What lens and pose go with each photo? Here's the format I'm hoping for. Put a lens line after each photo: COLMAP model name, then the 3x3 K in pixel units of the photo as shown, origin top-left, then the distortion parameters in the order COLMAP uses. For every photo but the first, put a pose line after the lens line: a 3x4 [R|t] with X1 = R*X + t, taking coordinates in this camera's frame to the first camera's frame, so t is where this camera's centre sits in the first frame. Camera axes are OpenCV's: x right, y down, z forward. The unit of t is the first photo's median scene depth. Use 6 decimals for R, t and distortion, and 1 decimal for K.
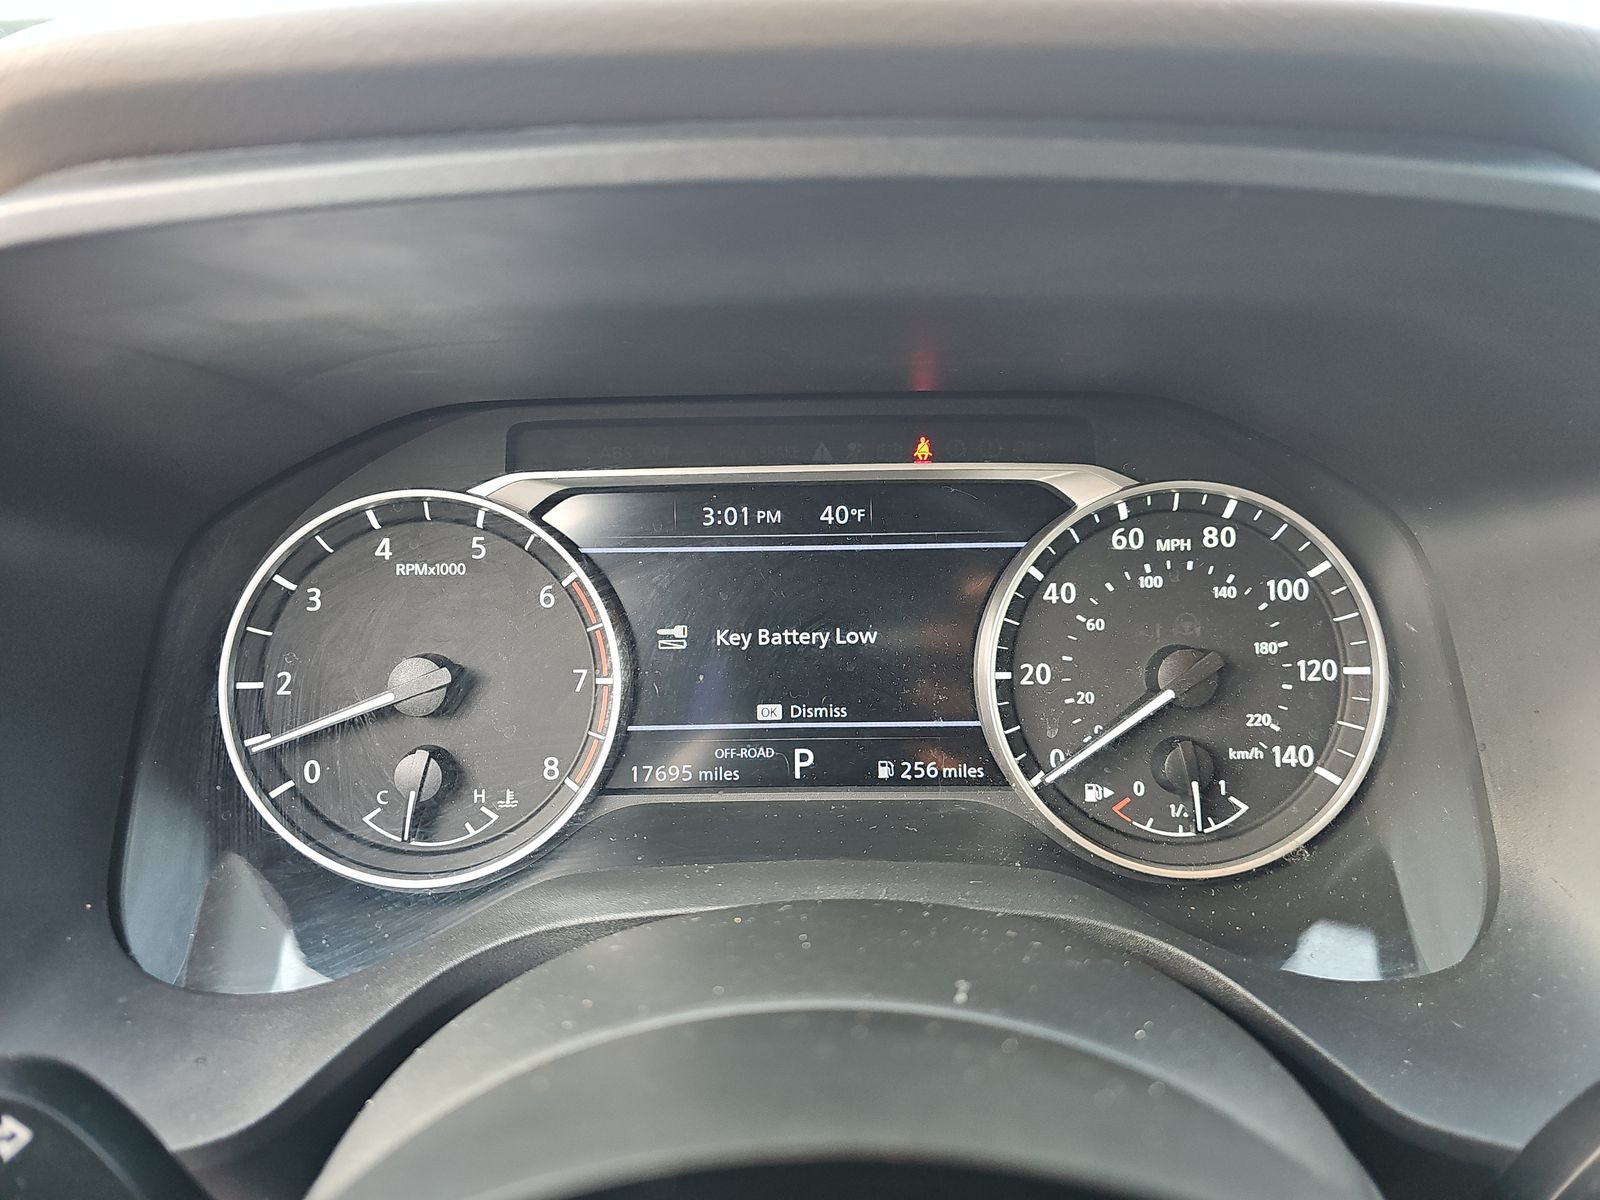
lens RADIAL K [[1027.7, 0, 800.0], [0, 1027.7, 600.0], [0, 0, 1]] dist [0.000077, -0.012883]
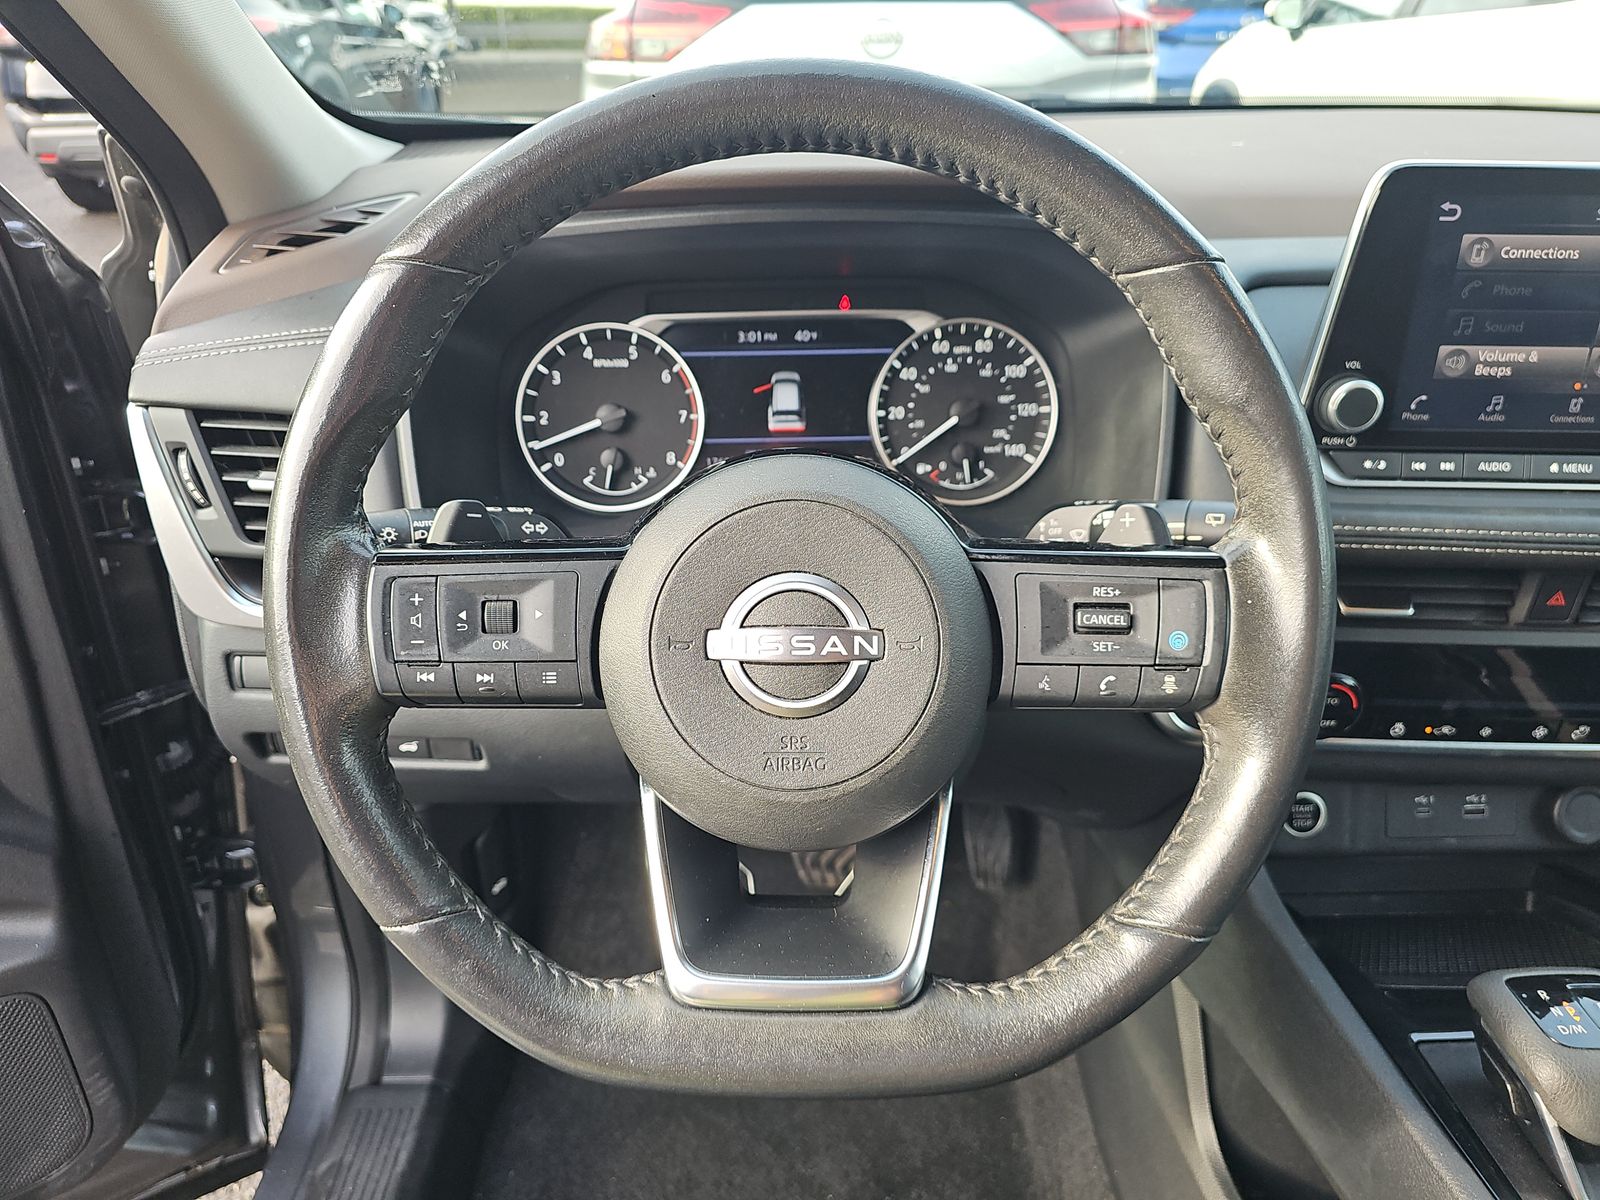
lens RADIAL K [[1035.6, 0, 779.5], [0, 1035.6, 600.6], [0, 0, 1]] dist [0.036772, -0.068343]
pose [[0.999948, -0.005658, 0.008475, -0.033646], [0.004170, 0.986075, 0.166251, 0.098874], [-0.009297, -0.166207, 0.986047, -1.197081]]
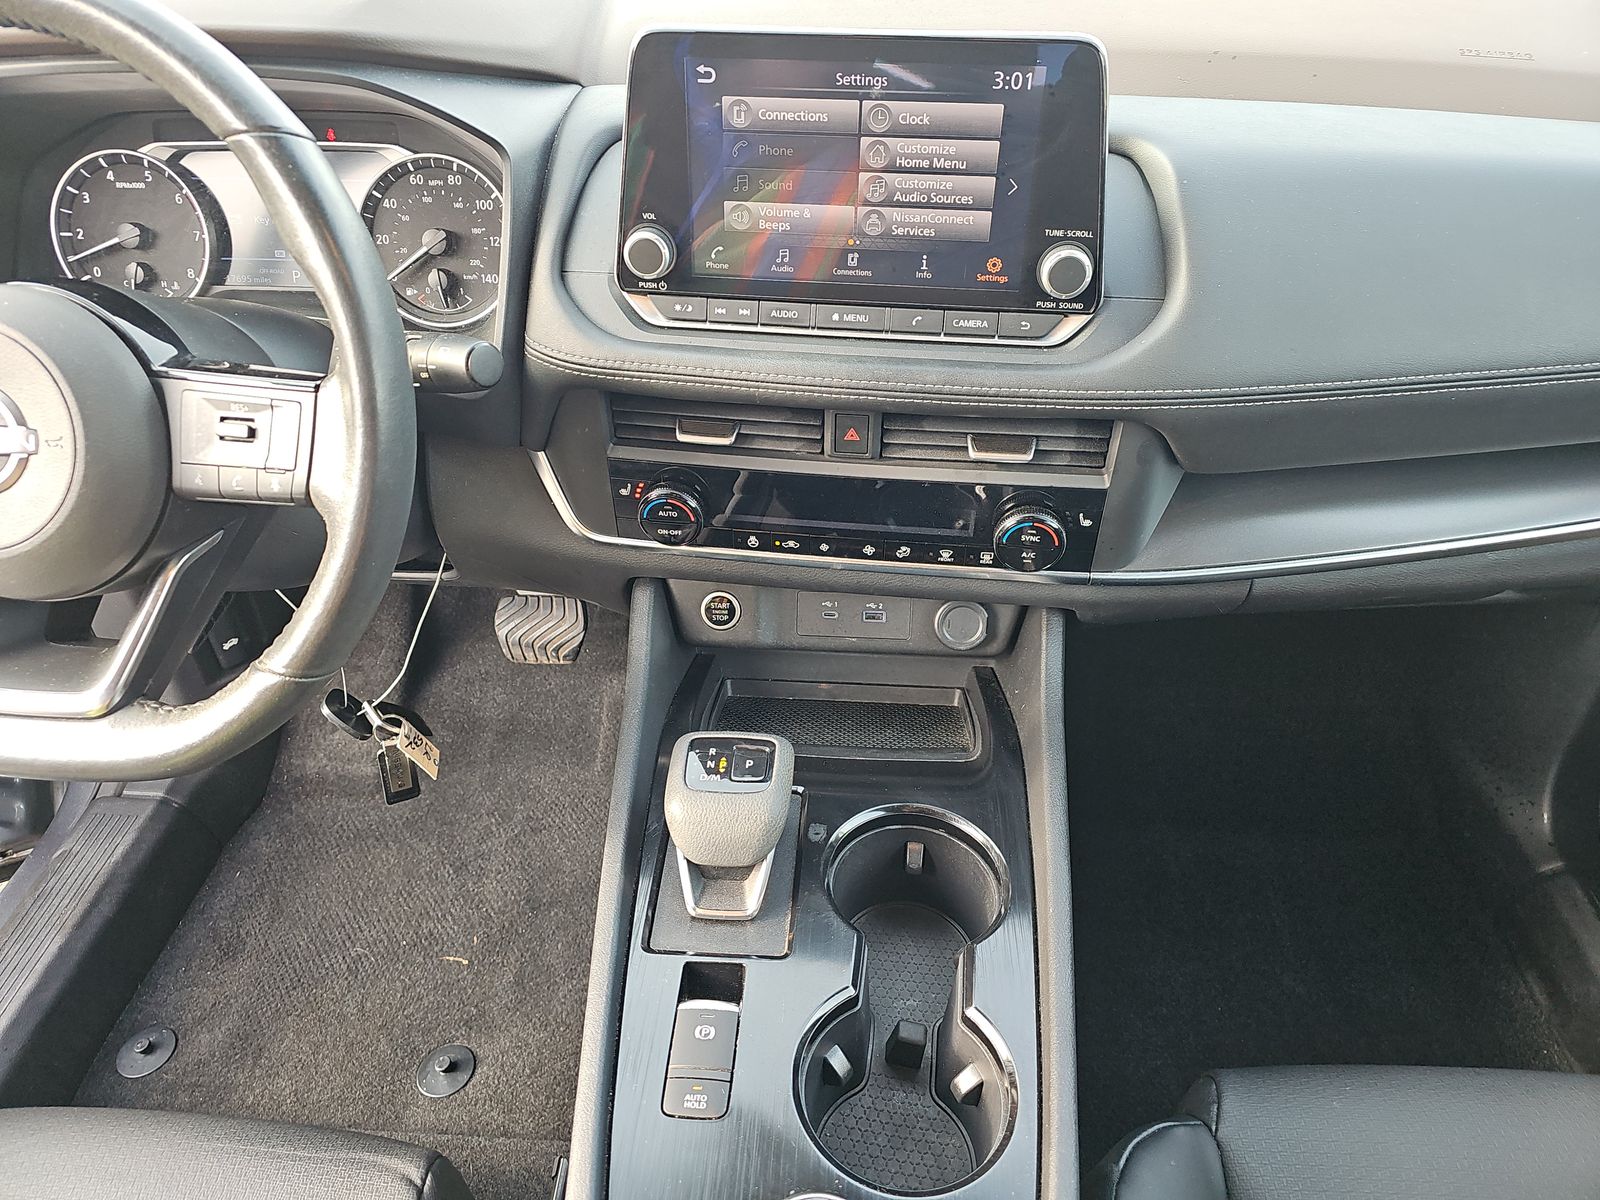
lens RADIAL K [[1027.7, 0, 800.0], [0, 1027.7, 600.0], [0, 0, 1]] dist [0.000077, -0.012883]
pose [[0.998135, 0.047729, -0.038060, 1.334455], [-0.031782, 0.938596, 0.343550, 0.008306], [0.052121, -0.341700, 0.938363, -1.482682]]
